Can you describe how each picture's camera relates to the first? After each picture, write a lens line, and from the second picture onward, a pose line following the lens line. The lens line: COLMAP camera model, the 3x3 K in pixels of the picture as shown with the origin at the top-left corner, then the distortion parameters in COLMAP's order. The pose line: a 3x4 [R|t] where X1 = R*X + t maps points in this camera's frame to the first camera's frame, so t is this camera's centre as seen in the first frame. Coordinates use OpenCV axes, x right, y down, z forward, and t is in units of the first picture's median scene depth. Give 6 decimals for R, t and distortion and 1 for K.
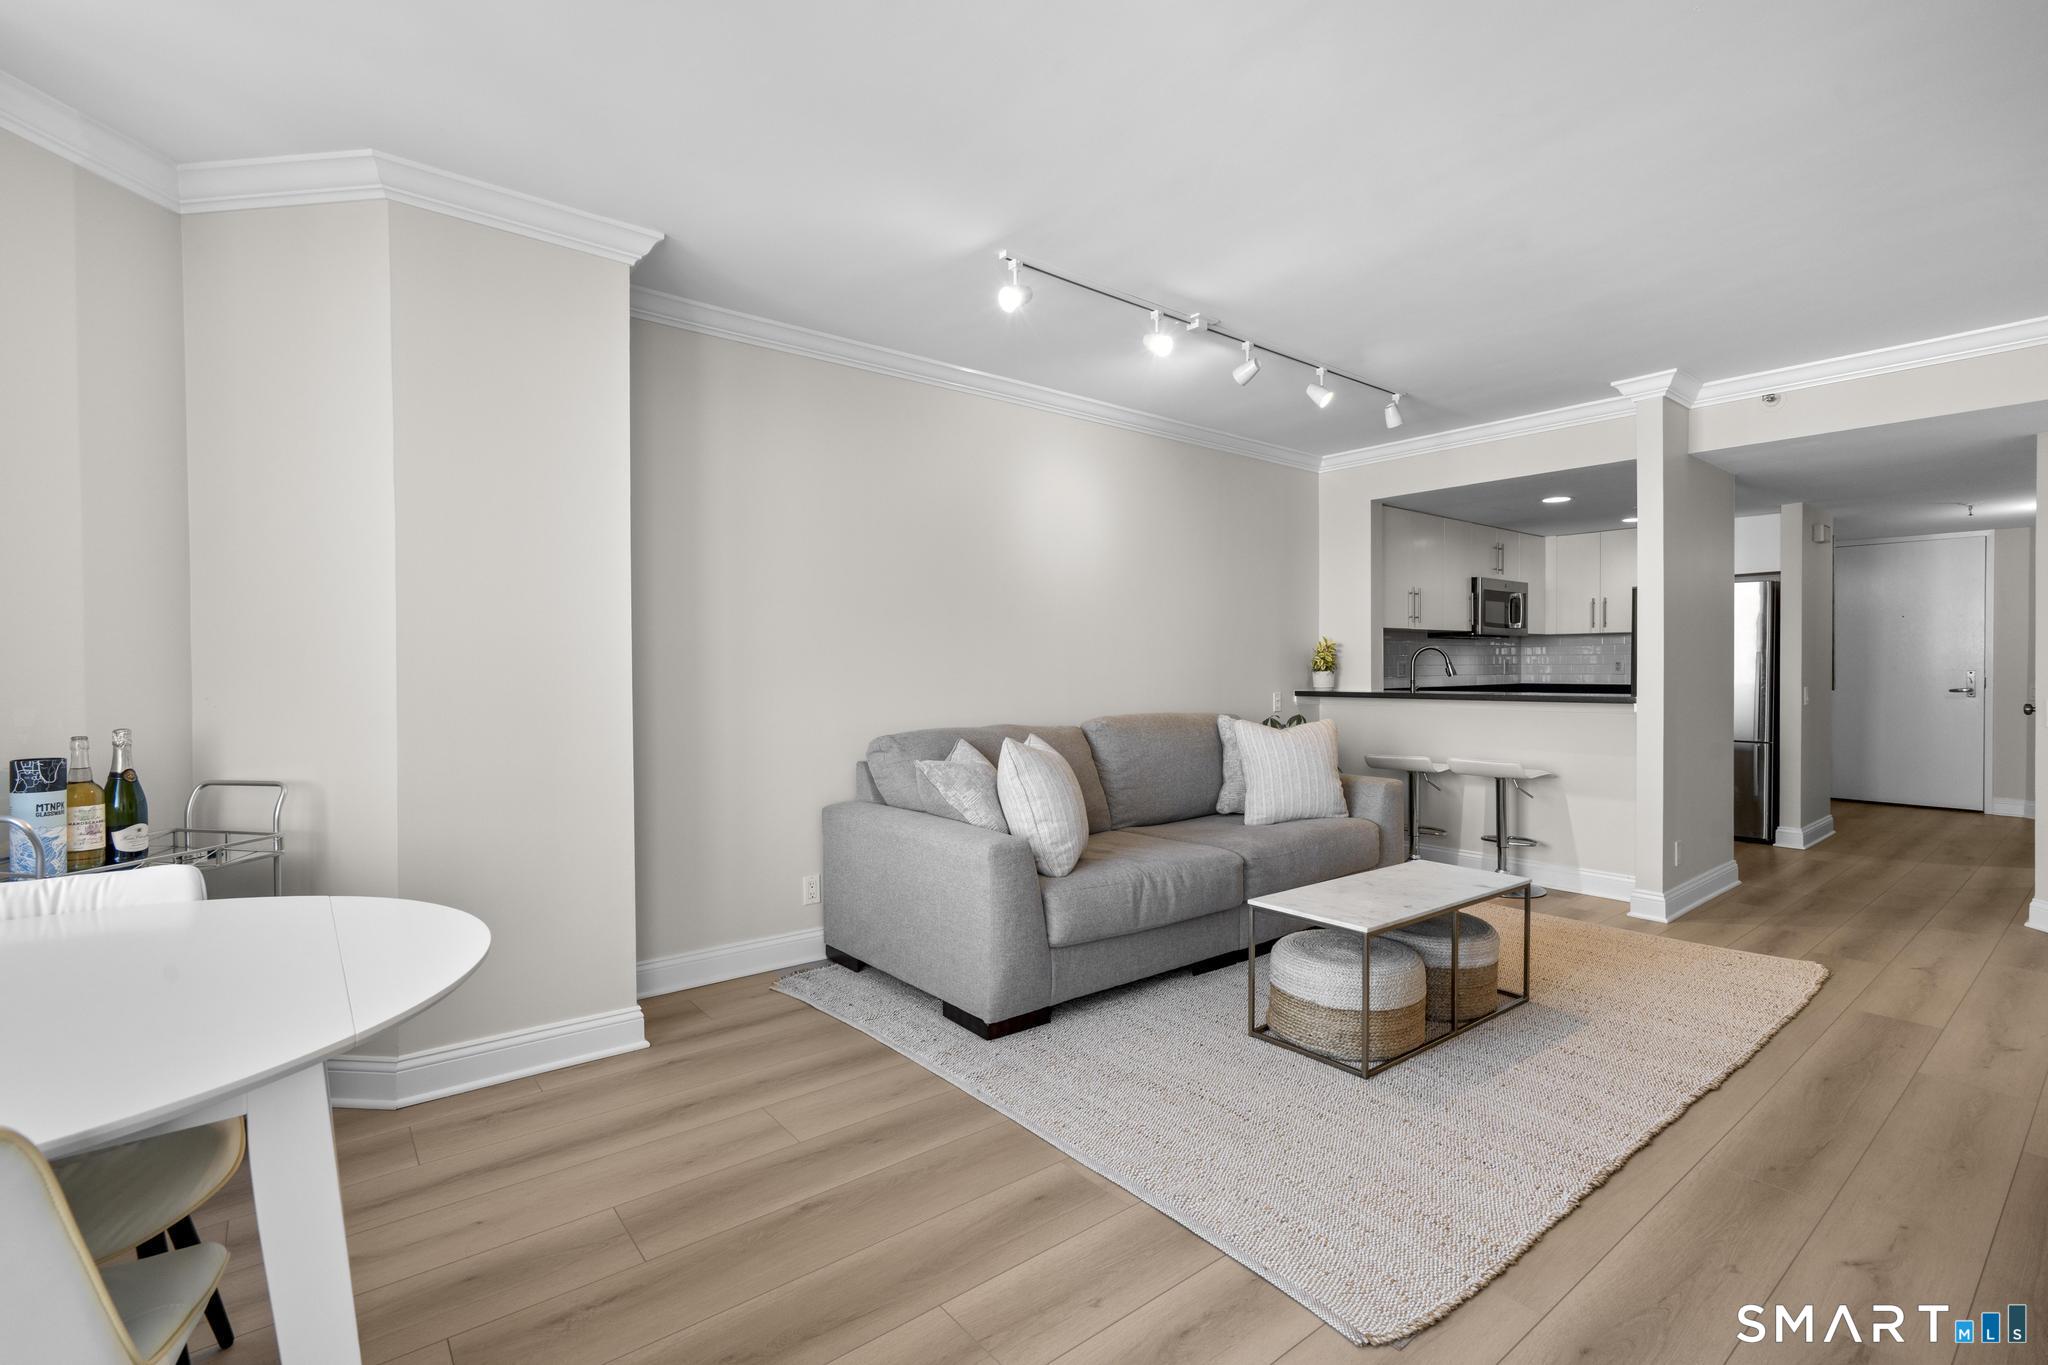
lens RADIAL K [[920.0, 0, 1022.2], [0, 920.0, 677.2], [0, 0, 1]] dist [-0.006852, 0.003198]
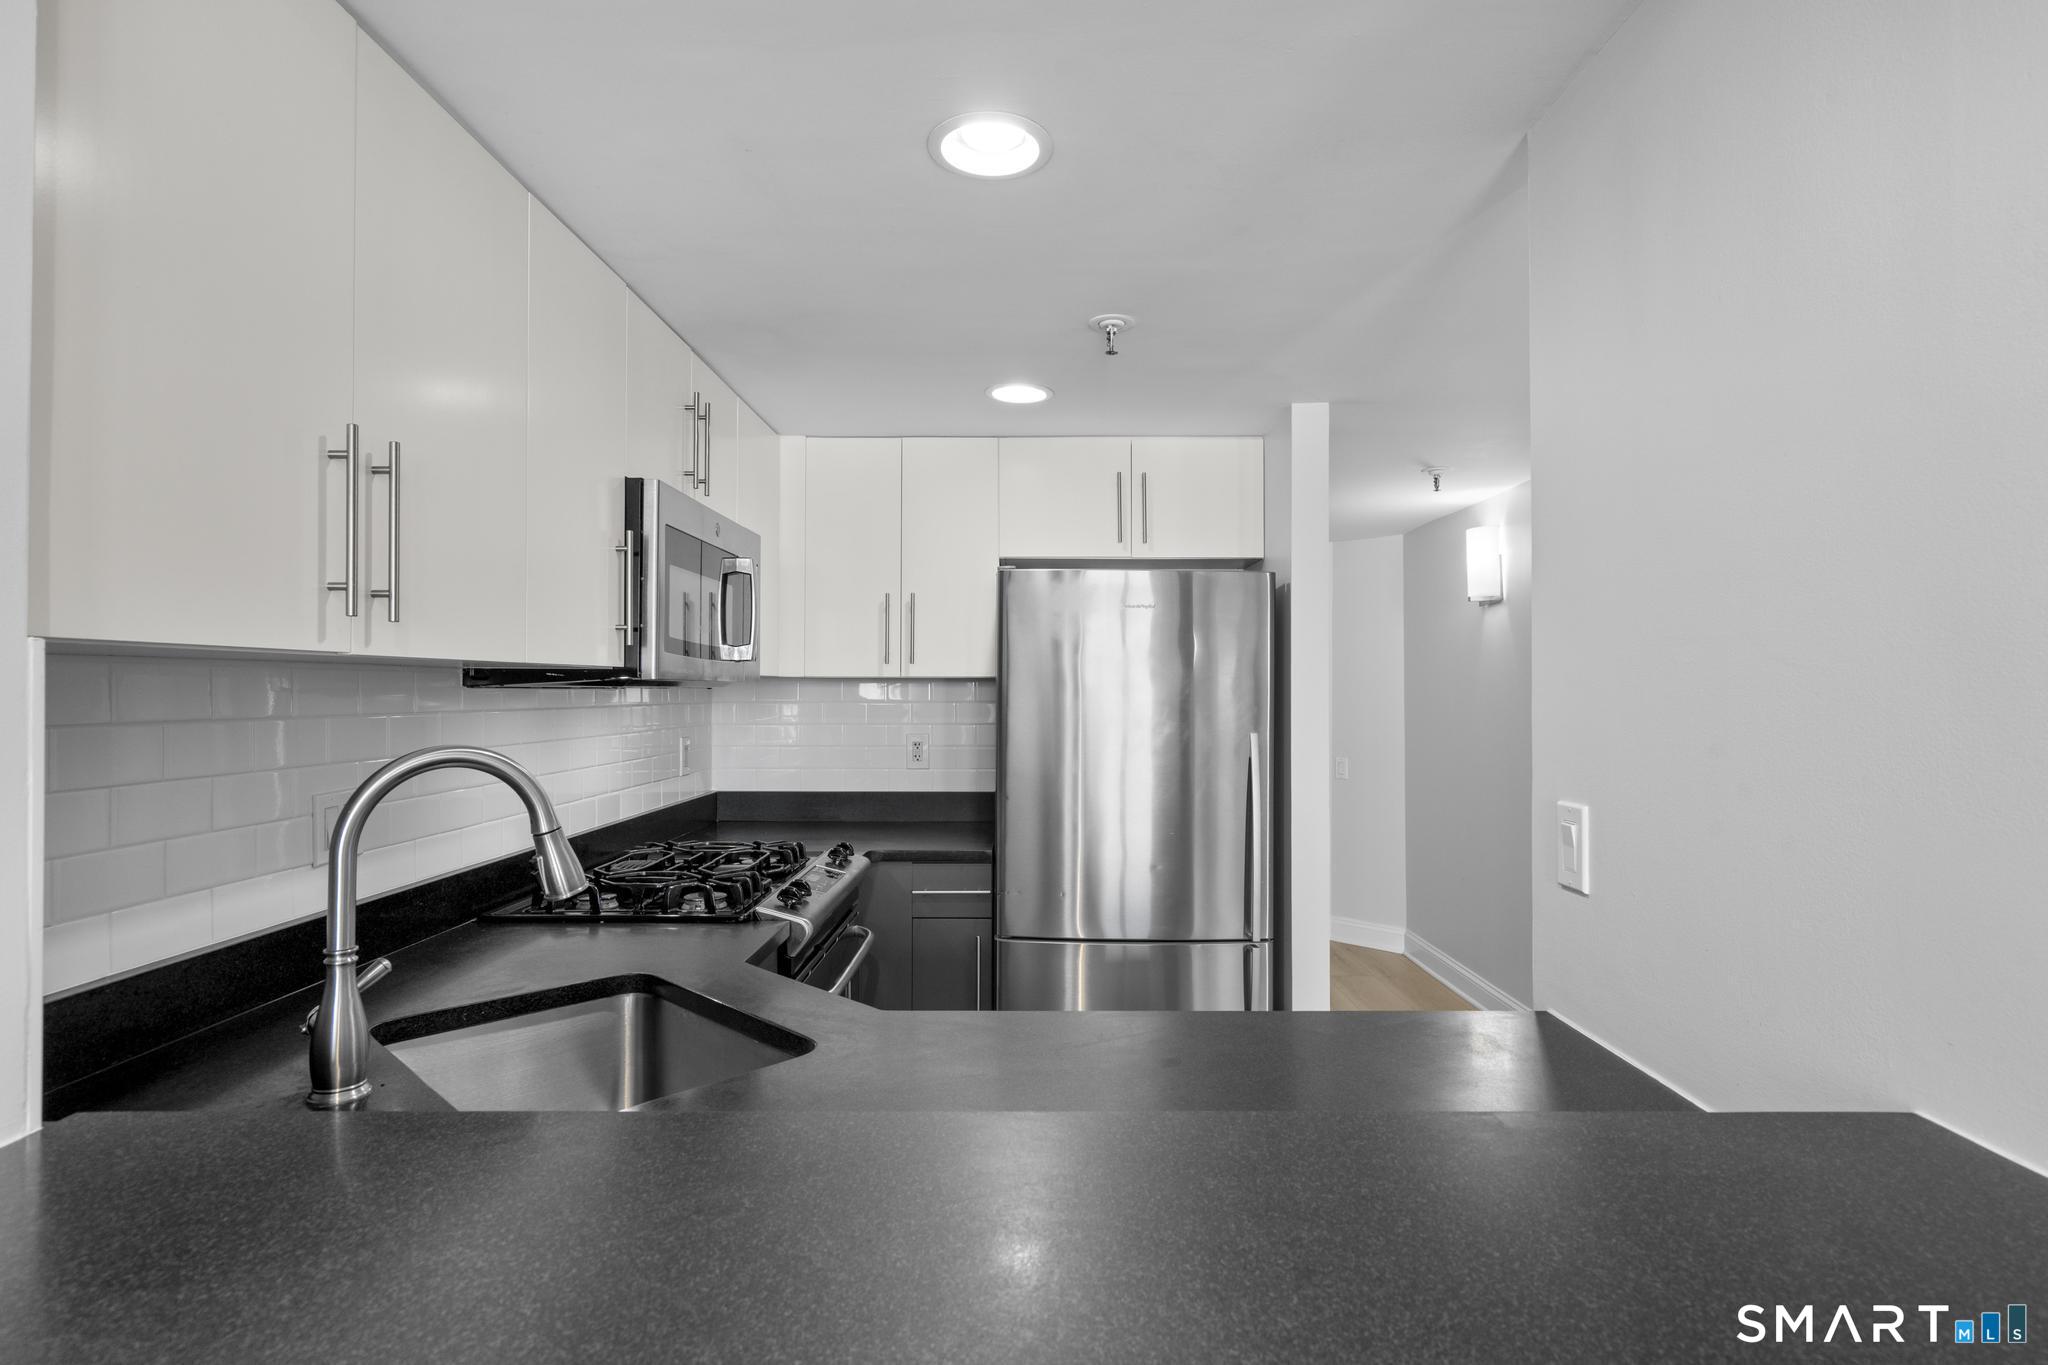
lens RADIAL K [[1027.7, 0, 1023.4], [0, 1027.7, 686.4], [0, 0, 1]] dist [0.001681, 0.001635]
pose [[0.637920, 0.008813, 0.770052, 0.524724], [0.004889, 0.999868, -0.015493, -0.063191], [-0.770087, 0.013648, 0.637793, 1.139524]]
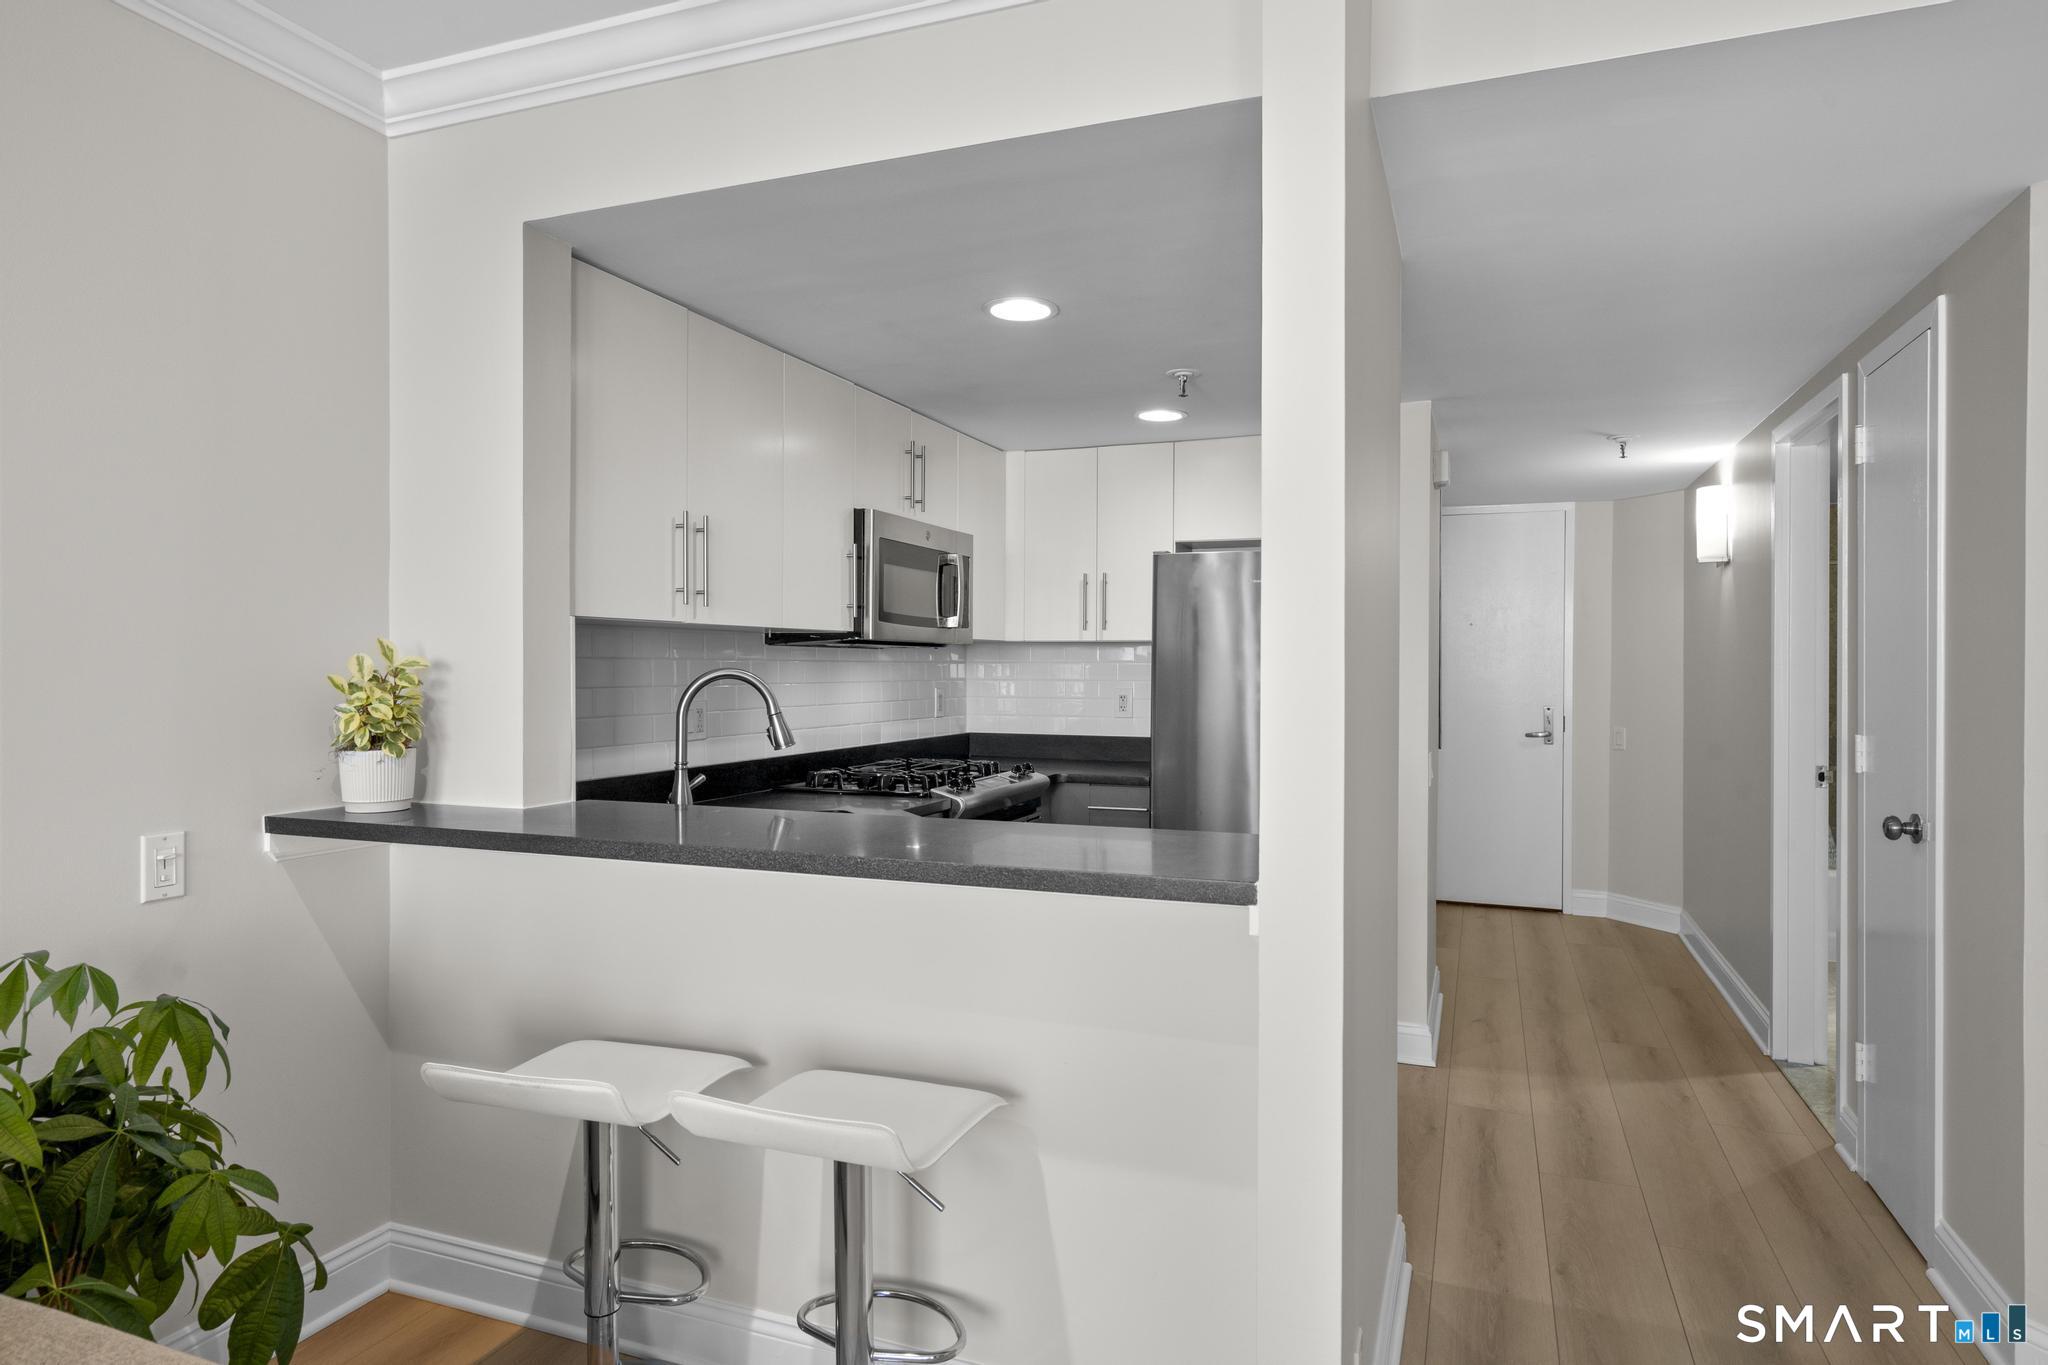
lens RADIAL K [[1166.6, 0, 1022.4], [0, 1166.6, 675.8], [0, 0, 1]] dist [0.001074, 0.002001]
pose [[0.867921, 0.004771, 0.496680, 0.458286], [-0.002717, 0.999985, -0.004857, -0.043345], [-0.496695, 0.002866, 0.867920, 0.773472]]
